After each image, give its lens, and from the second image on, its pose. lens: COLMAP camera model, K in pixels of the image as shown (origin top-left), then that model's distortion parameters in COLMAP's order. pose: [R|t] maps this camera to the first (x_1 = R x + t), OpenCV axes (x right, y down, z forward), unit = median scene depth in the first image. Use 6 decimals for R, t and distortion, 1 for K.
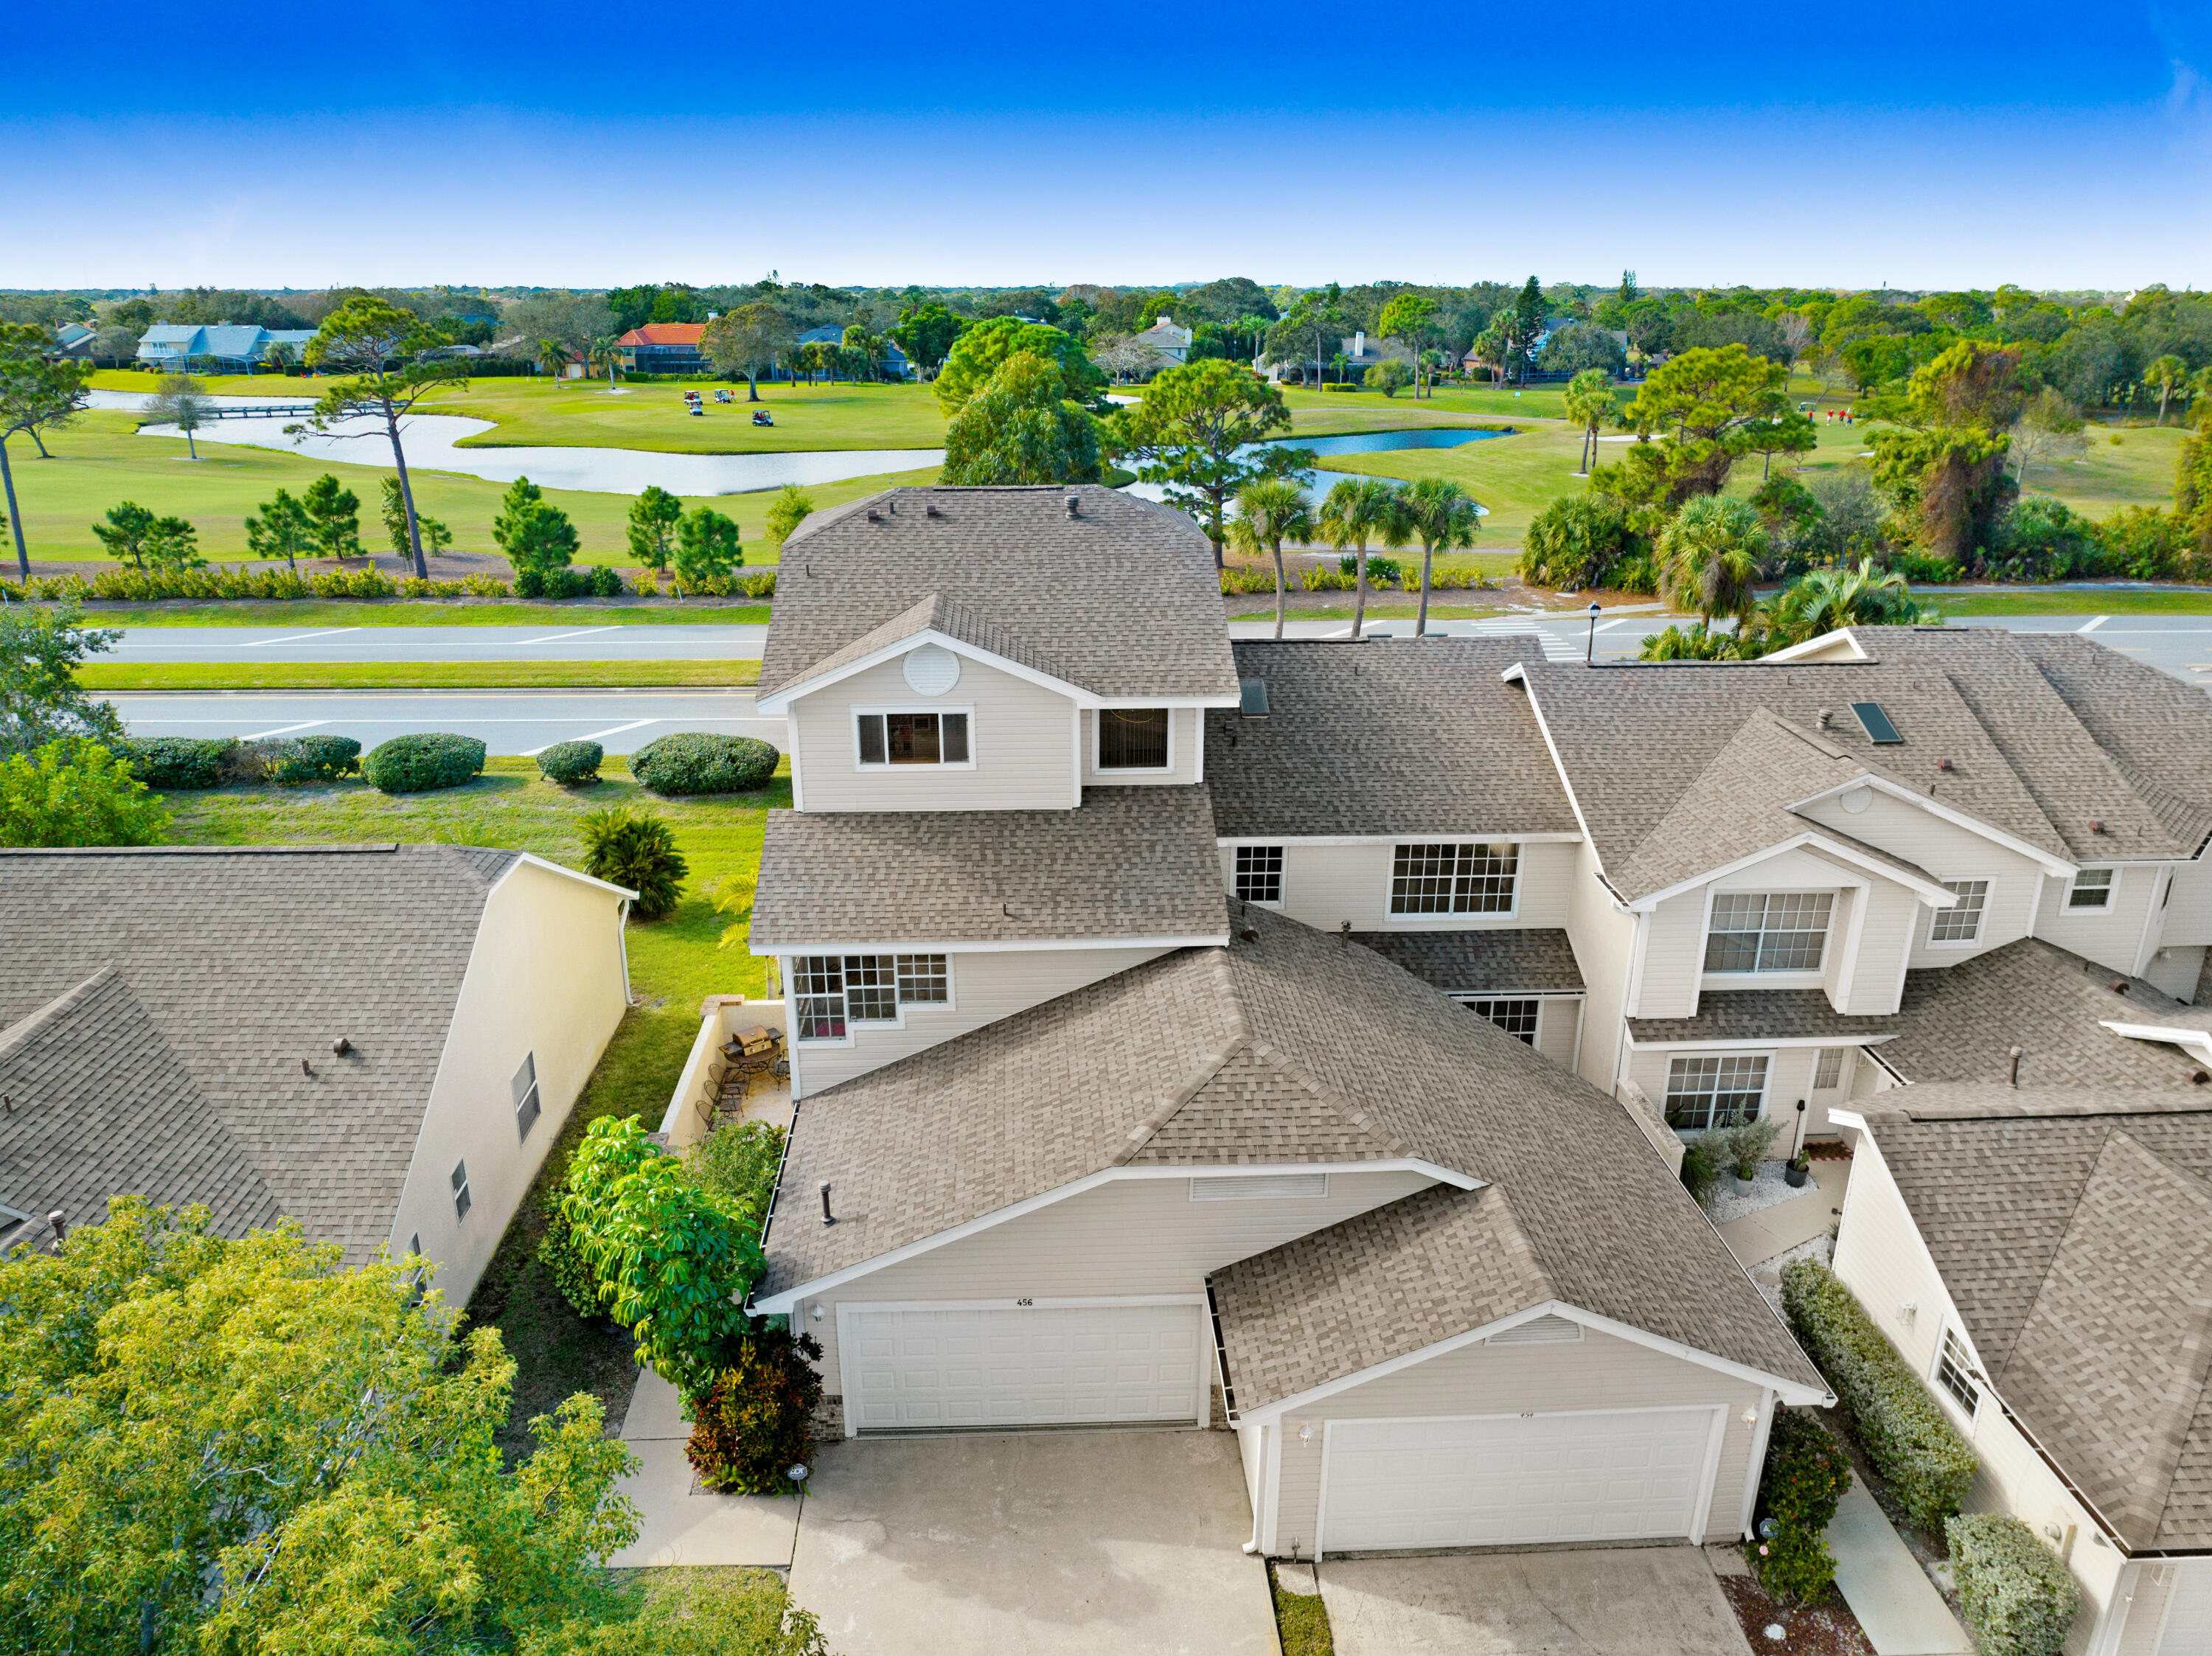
lens RADIAL K [[1555.4, 0, 1087.1], [0, 1555.4, 866.7], [0, 0, 1]] dist [-0.030010, 0.007071]
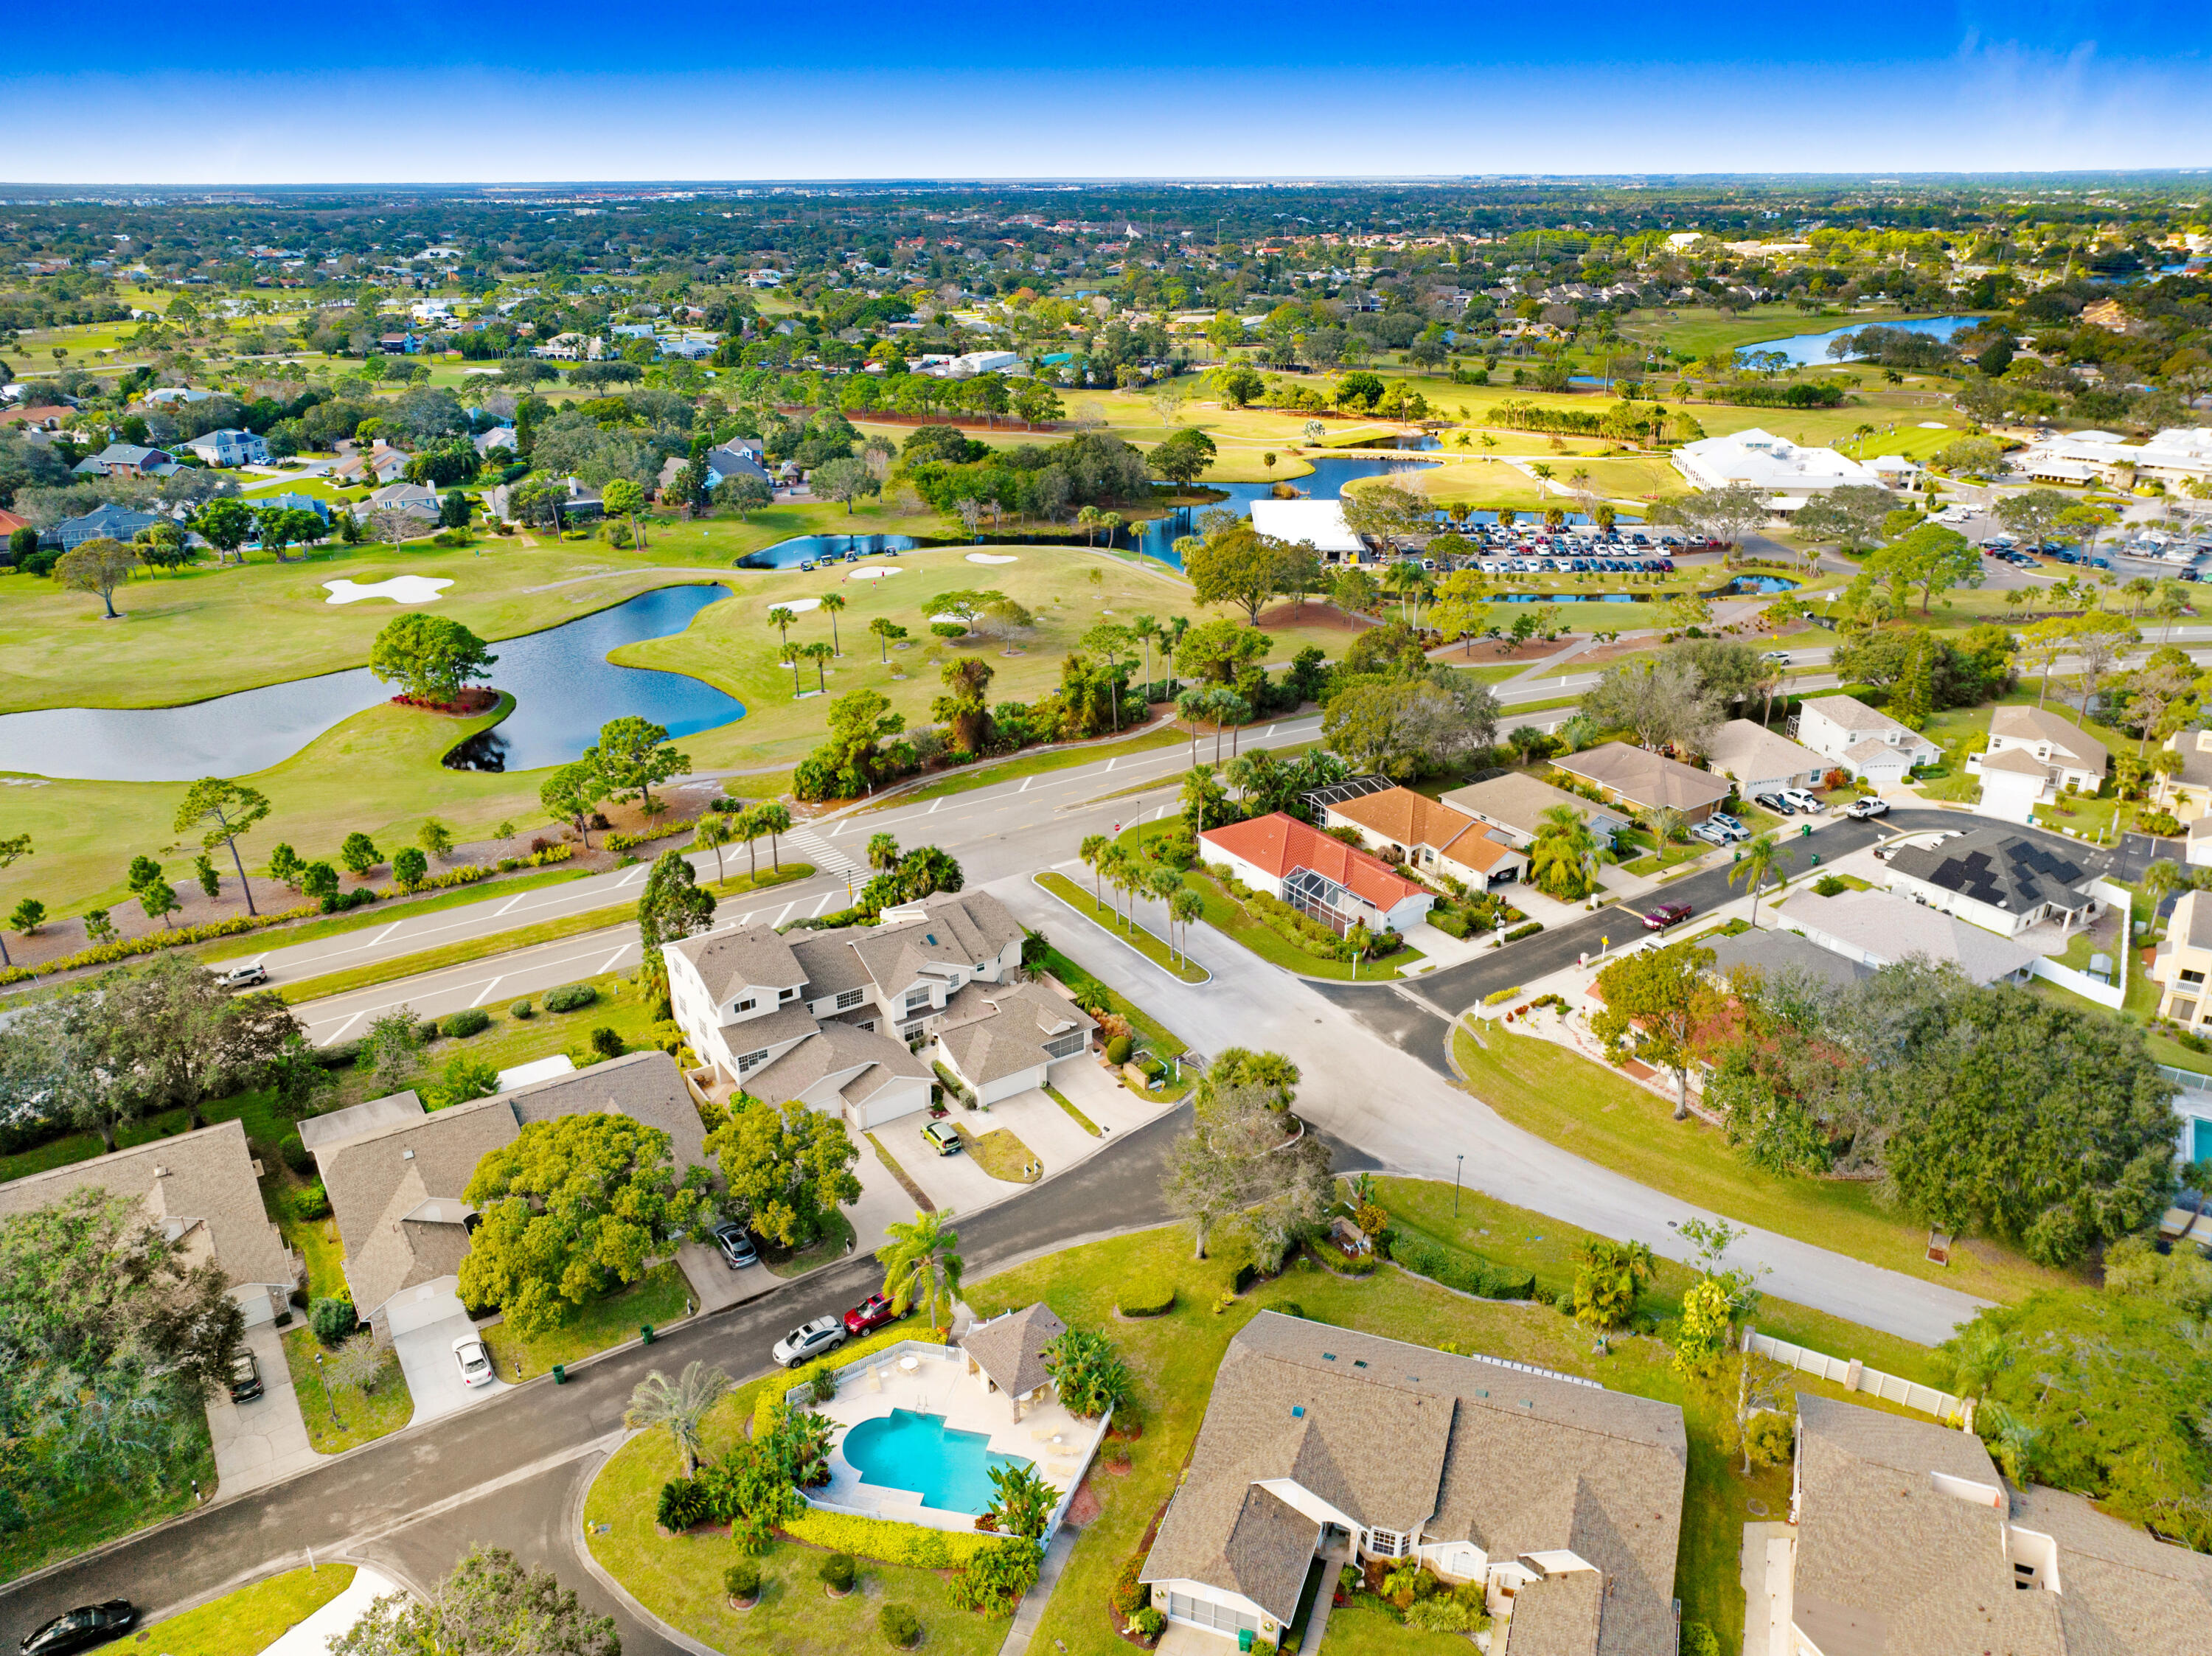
lens RADIAL K [[1555.4, 0, 1083.7], [0, 1555.4, 850.1], [0, 0, 1]] dist [-0.030010, 0.007071]
pose [[0.858615, -0.216504, 0.464656, -1.245598], [0.189607, 0.976280, 0.104528, -0.797367], [-0.476265, -0.001647, 0.879300, -3.448721]]
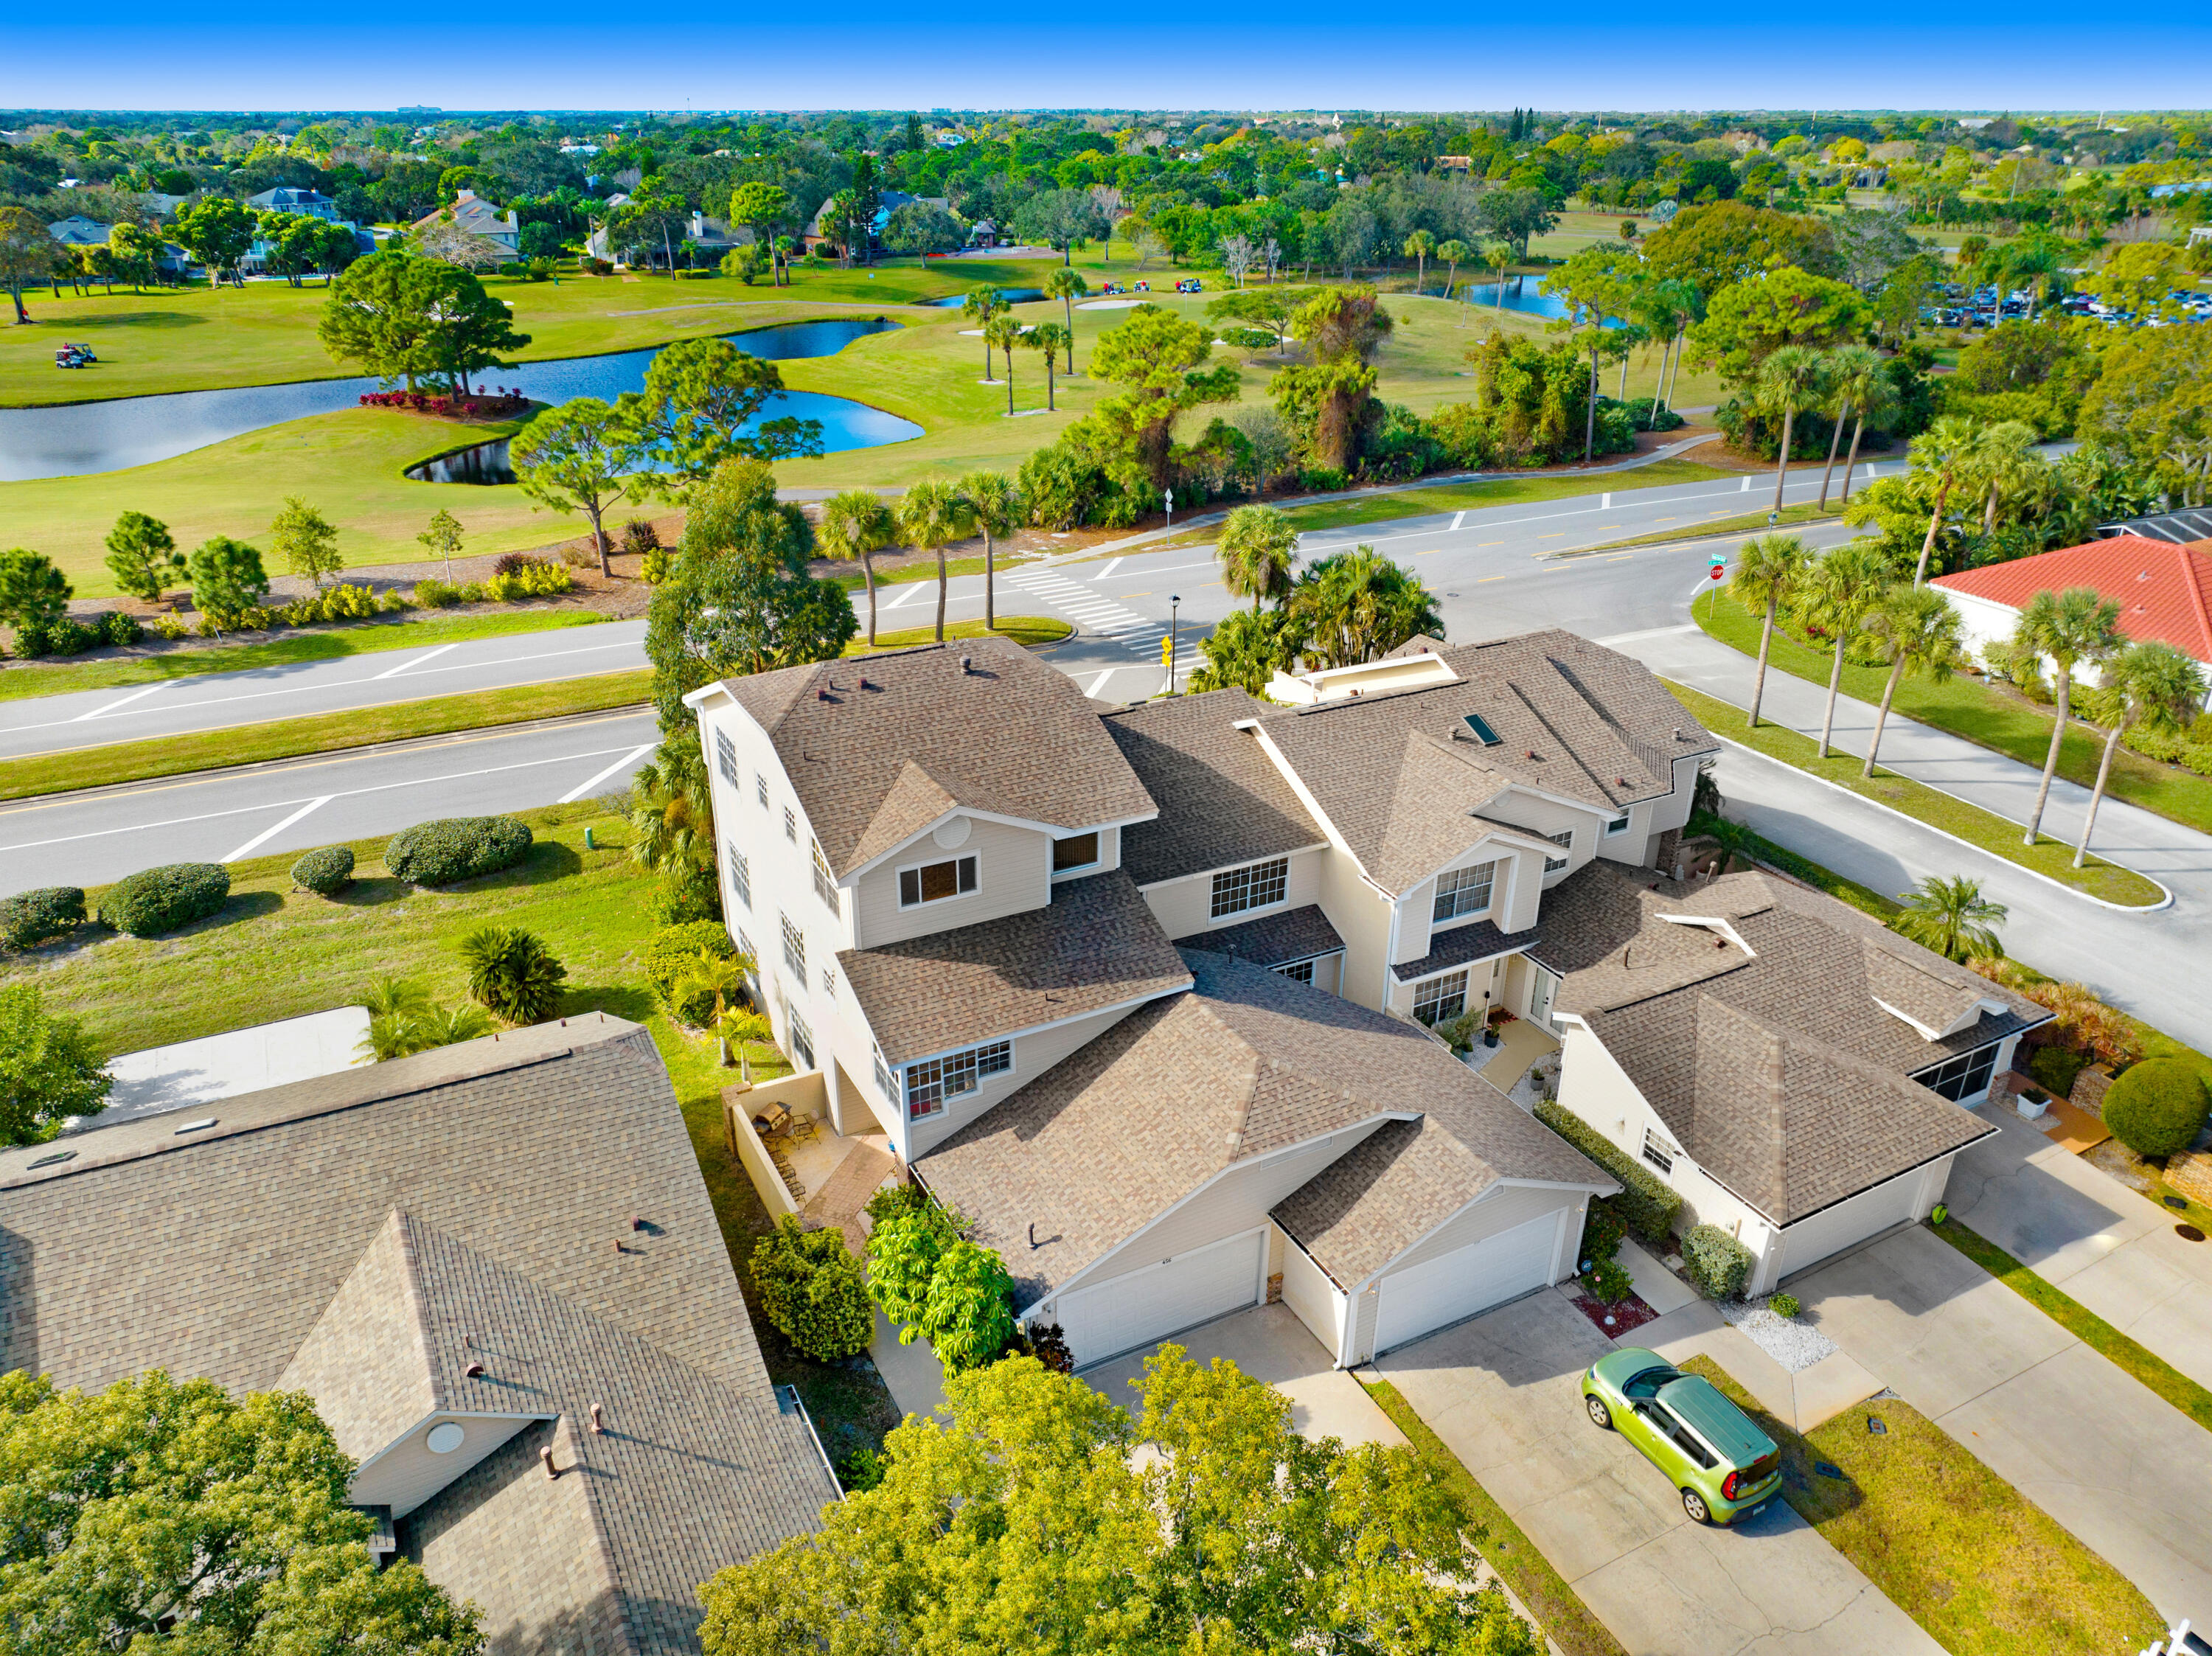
lens RADIAL K [[1555.4, 0, 1094.1], [0, 1555.4, 848.4], [0, 0, 1]] dist [-0.030010, 0.007071]
pose [[0.904889, -0.182343, 0.384614, -0.468410], [0.146006, 0.981741, 0.121926, -0.238083], [-0.399824, -0.054174, 0.914990, -0.260821]]
